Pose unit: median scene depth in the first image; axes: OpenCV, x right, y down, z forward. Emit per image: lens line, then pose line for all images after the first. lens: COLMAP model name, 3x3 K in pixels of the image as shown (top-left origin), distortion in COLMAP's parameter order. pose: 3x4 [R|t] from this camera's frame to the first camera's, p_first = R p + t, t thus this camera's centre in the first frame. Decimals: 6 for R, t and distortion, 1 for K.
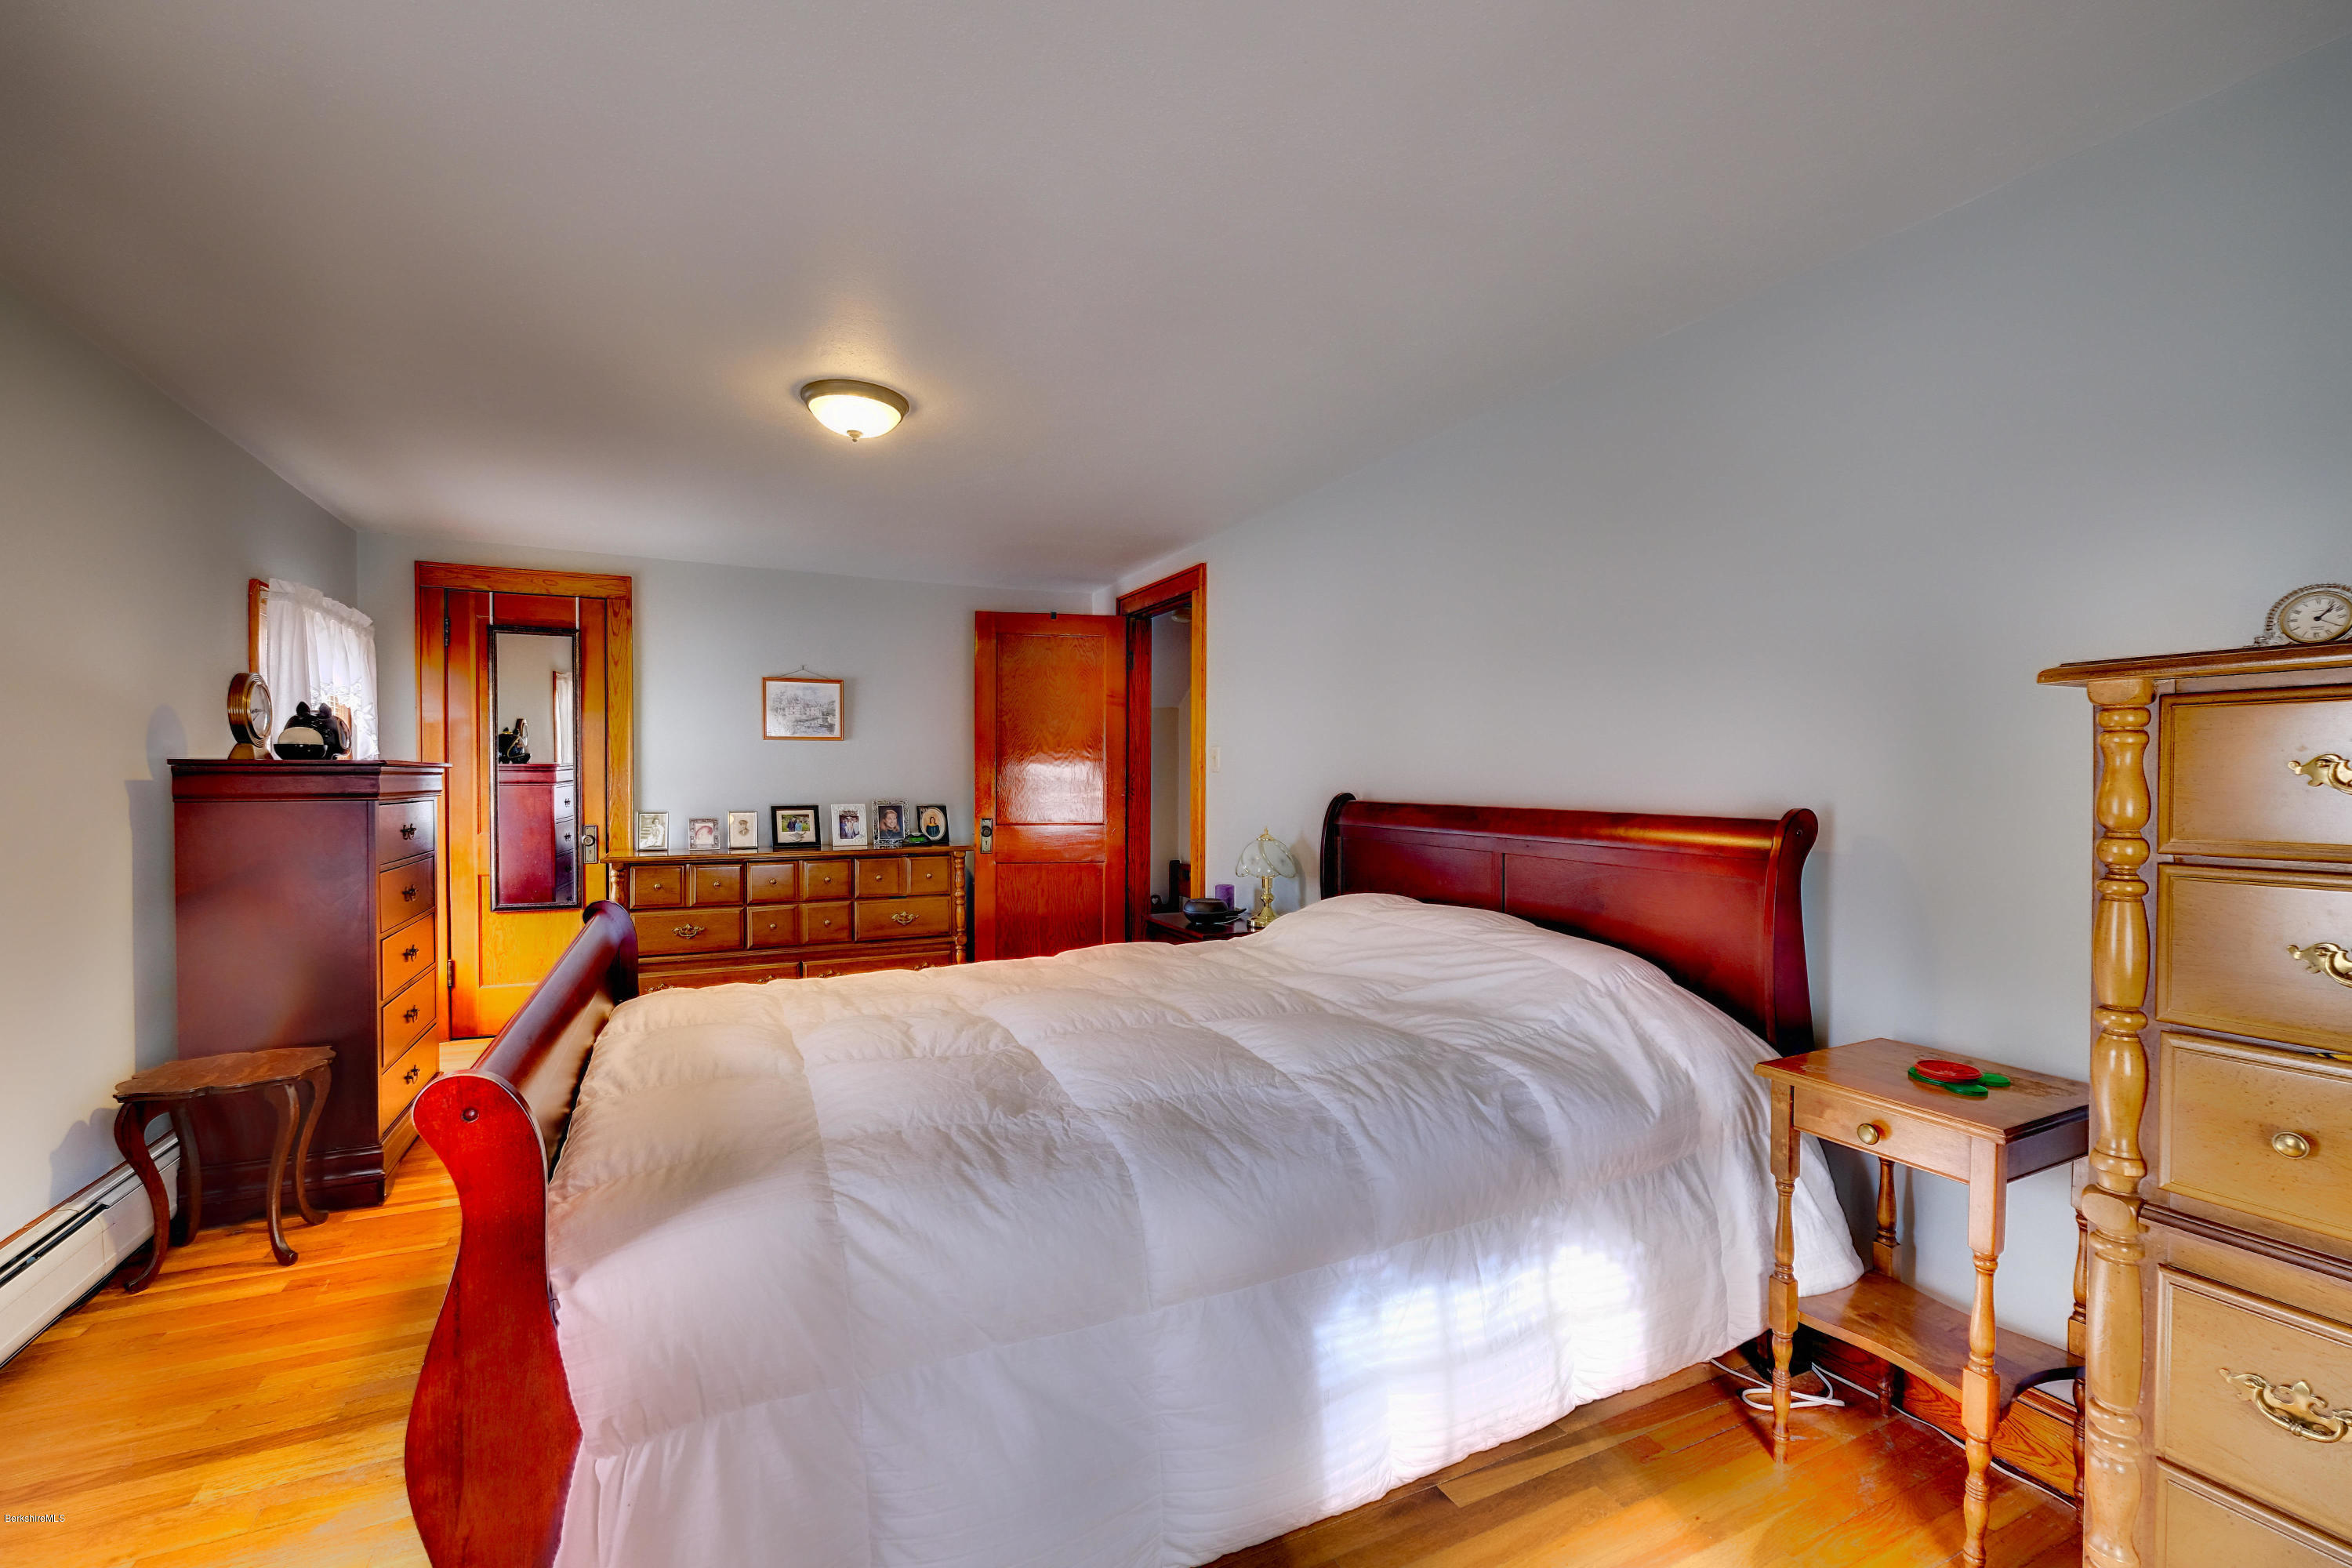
lens RADIAL K [[1015.6, 0, 1178.5], [0, 1015.6, 785.5], [0, 0, 1]] dist [-0.008079, 0.001047]
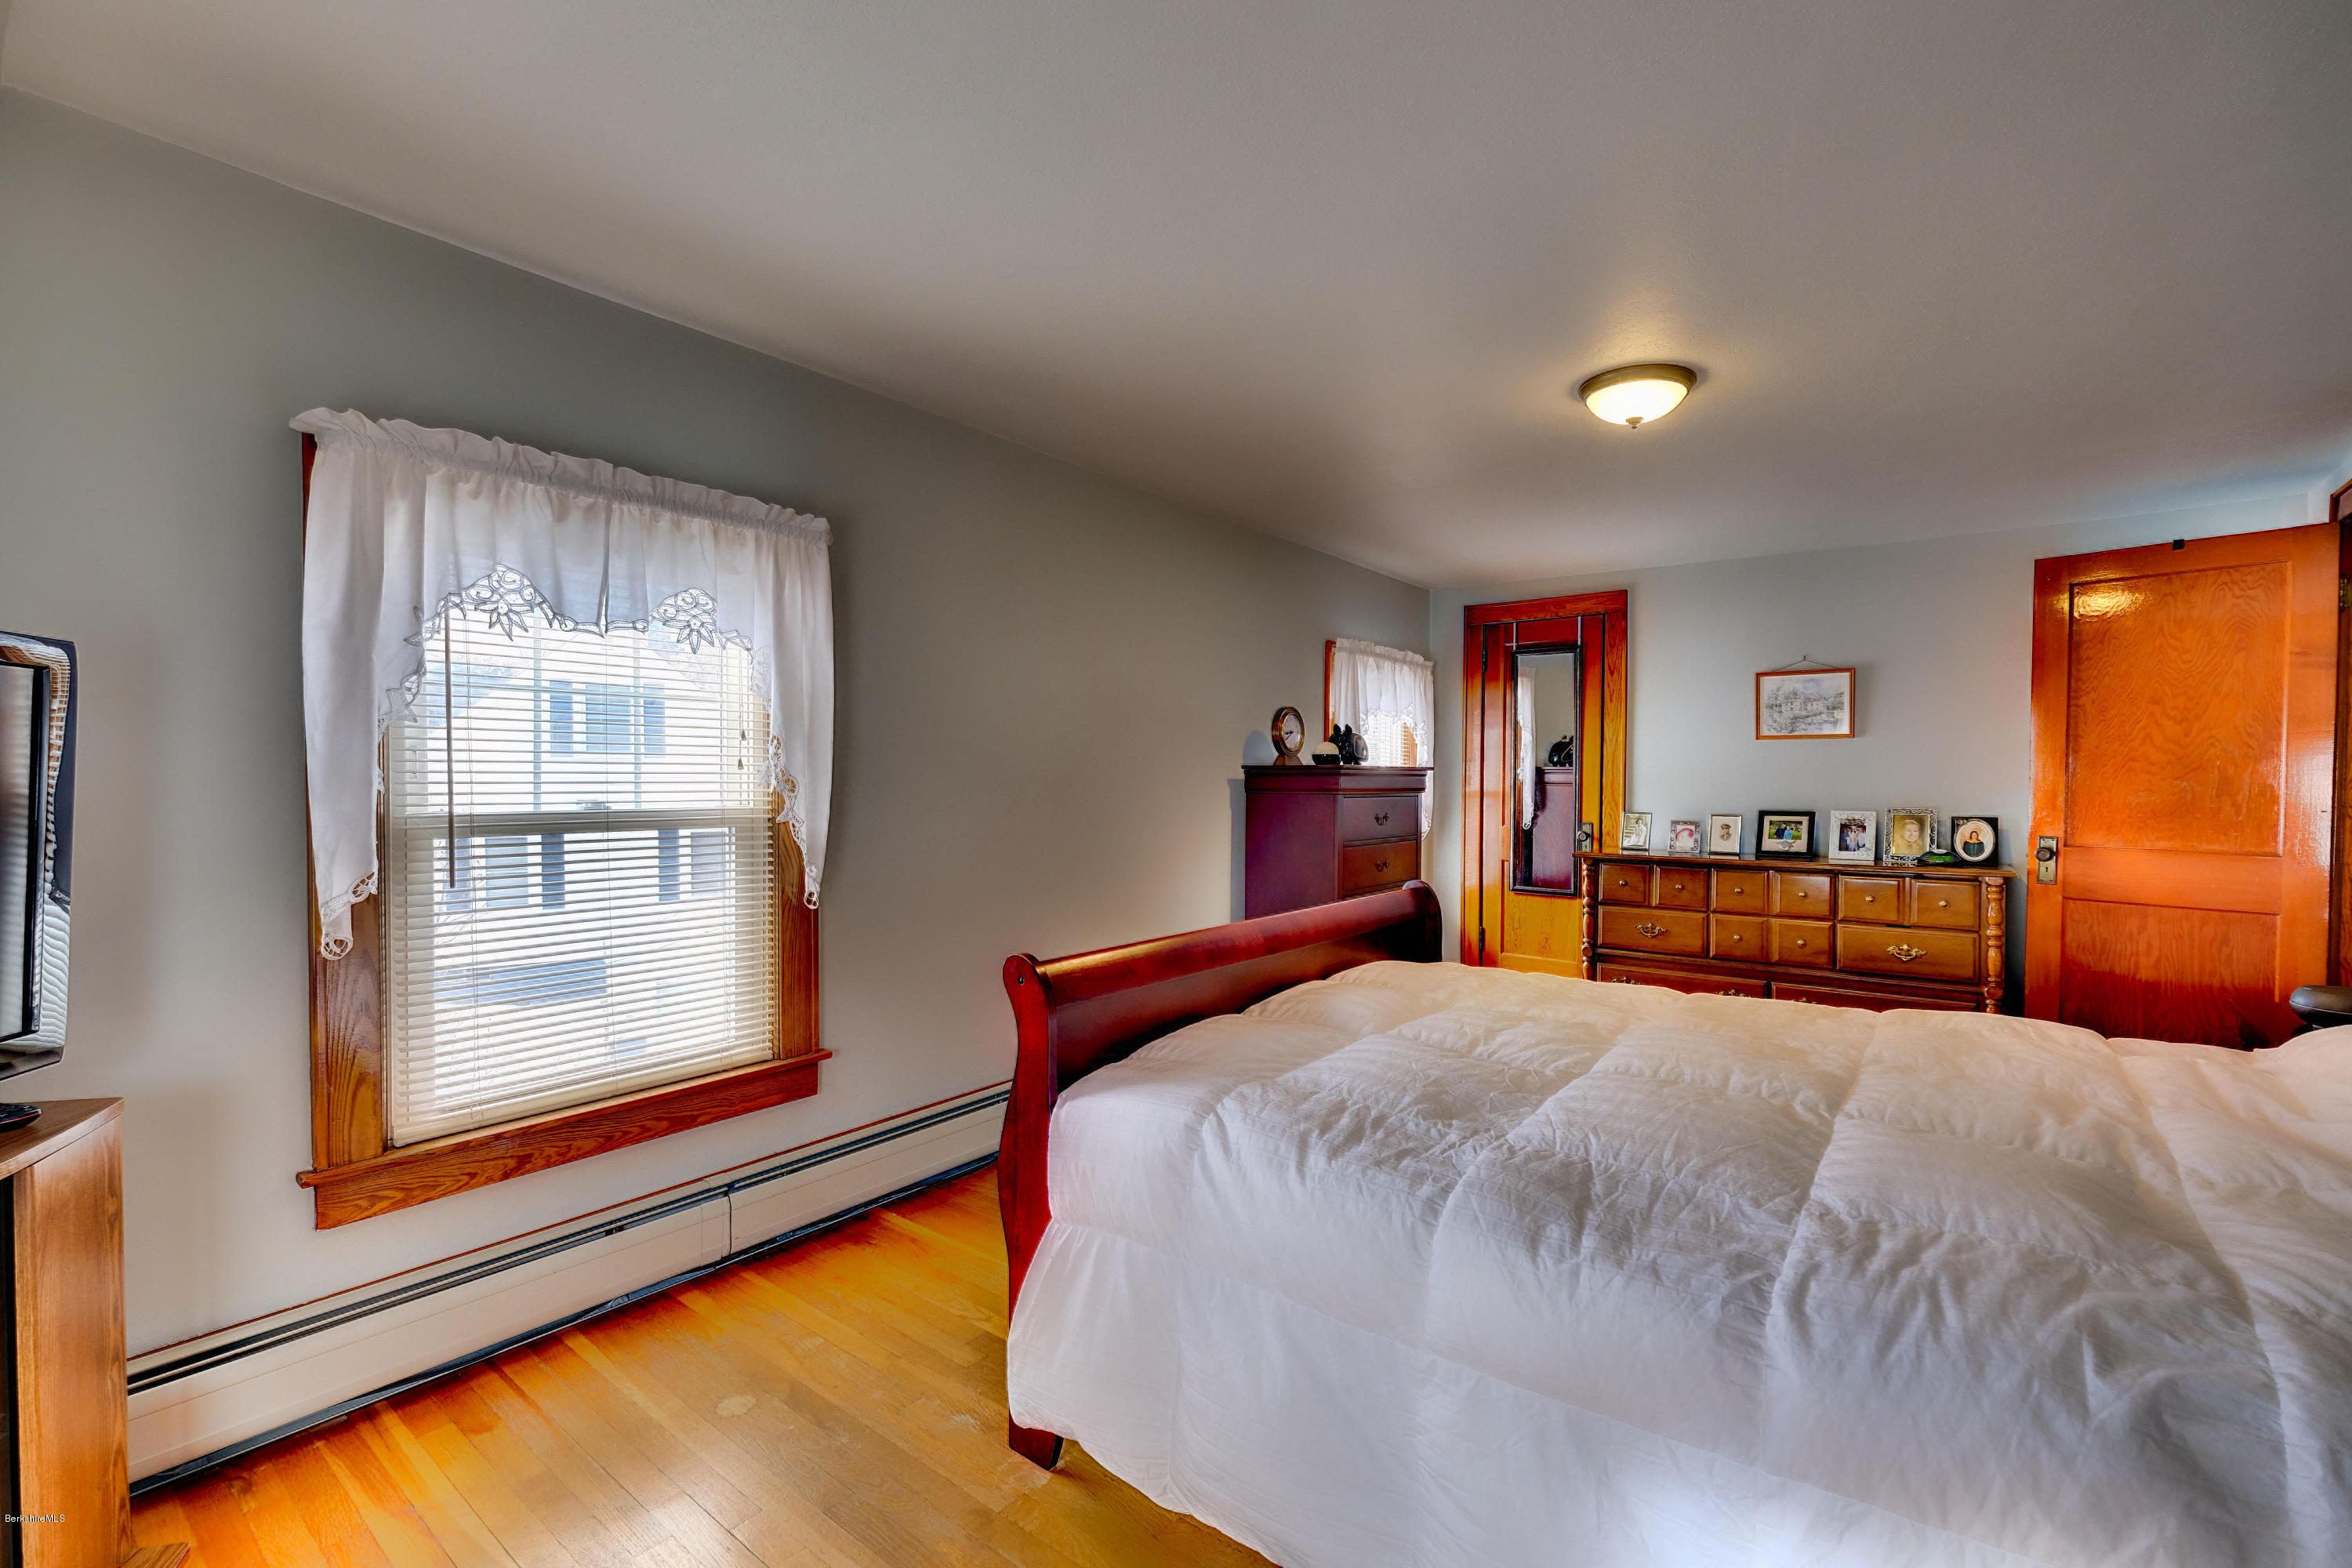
lens RADIAL K [[1015.6, 0, 1177.1], [0, 1015.6, 784.2], [0, 0, 1]] dist [-0.008079, 0.001047]
pose [[0.449519, 0.008914, -0.893226, 0.197547], [-0.012673, 0.999913, 0.003601, -0.000660], [0.893181, 0.009701, 0.449593, 0.106341]]
